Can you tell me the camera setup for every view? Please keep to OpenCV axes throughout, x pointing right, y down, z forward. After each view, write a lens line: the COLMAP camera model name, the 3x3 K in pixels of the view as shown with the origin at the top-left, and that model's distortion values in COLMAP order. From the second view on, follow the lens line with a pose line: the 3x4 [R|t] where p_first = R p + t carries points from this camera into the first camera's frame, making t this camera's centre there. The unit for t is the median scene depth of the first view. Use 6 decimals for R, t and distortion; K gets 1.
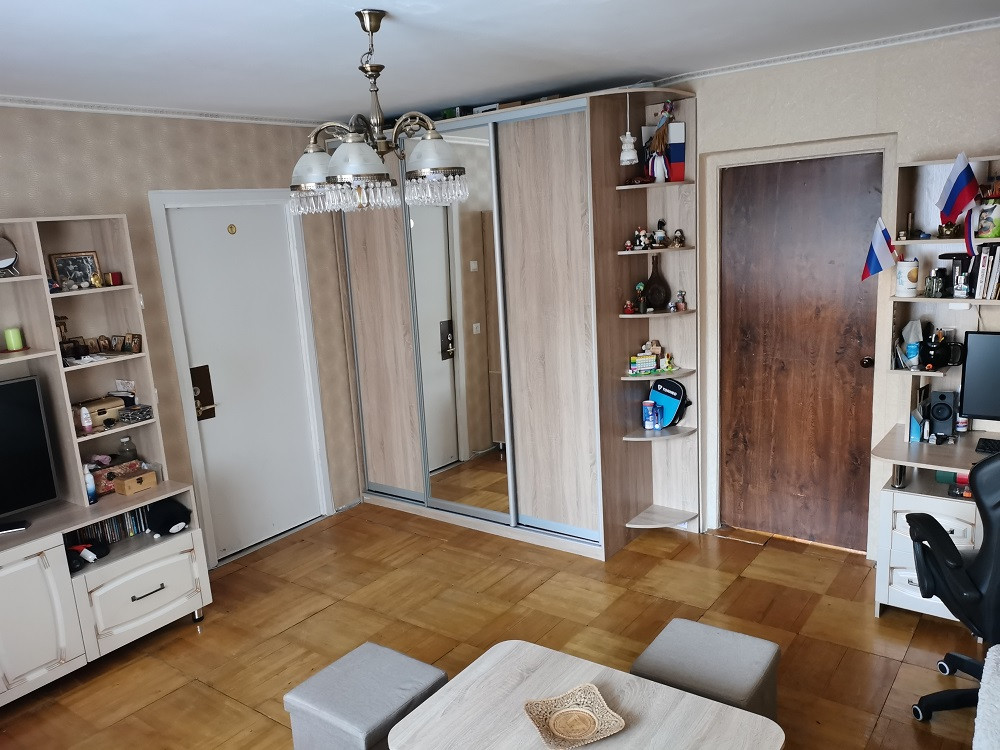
lens RADIAL K [[767.2, 0, 499.5], [0, 767.2, 376.9], [0, 0, 1]] dist [0.065525, -0.064890]
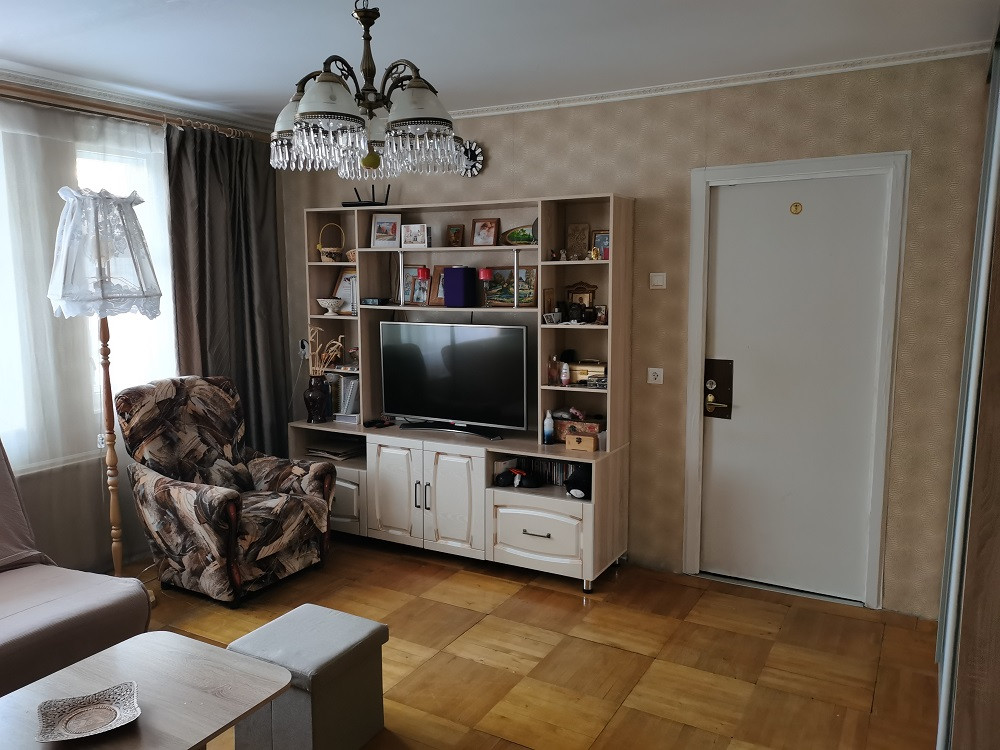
lens RADIAL K [[767.2, 0, 499.3], [0, 767.2, 376.9], [0, 0, 1]] dist [0.065525, -0.064890]
pose [[0.135005, 0.197066, -0.971050, 0.491117], [-0.202948, 0.964745, 0.167570, -0.098294], [0.969838, 0.174450, 0.170240, 0.627001]]
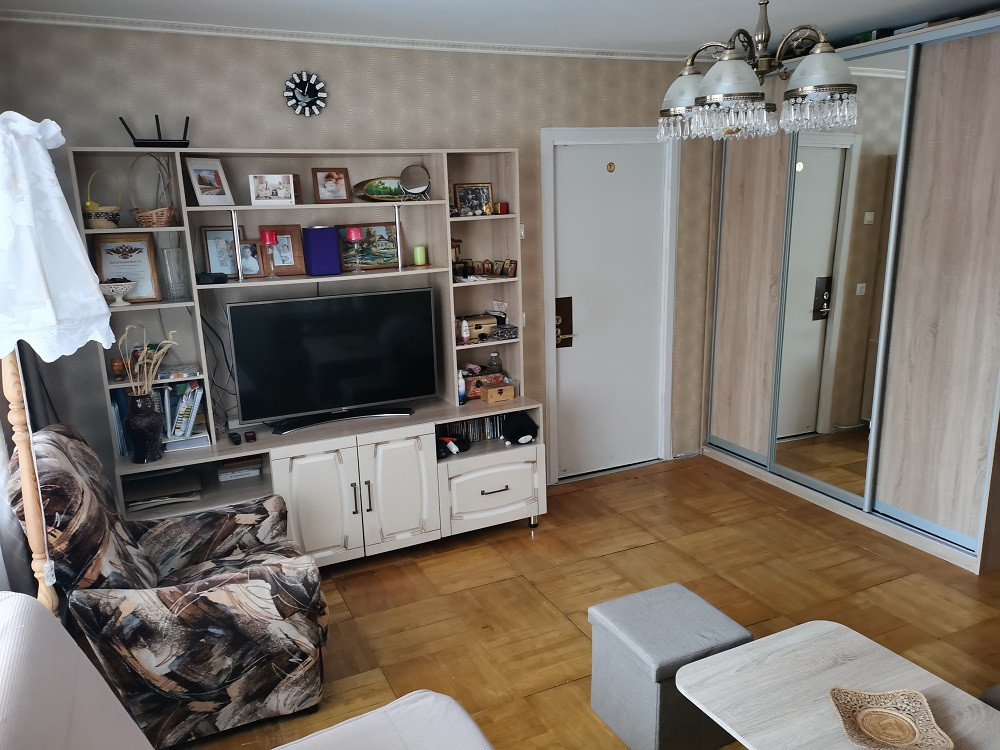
lens RADIAL K [[767.2, 0, 500.6], [0, 767.2, 377.2], [0, 0, 1]] dist [0.065525, -0.064890]
pose [[0.884692, 0.145547, -0.442872, 0.020928], [-0.120254, 0.989111, 0.084842, 0.017129], [0.450398, -0.021802, 0.892562, 0.012892]]
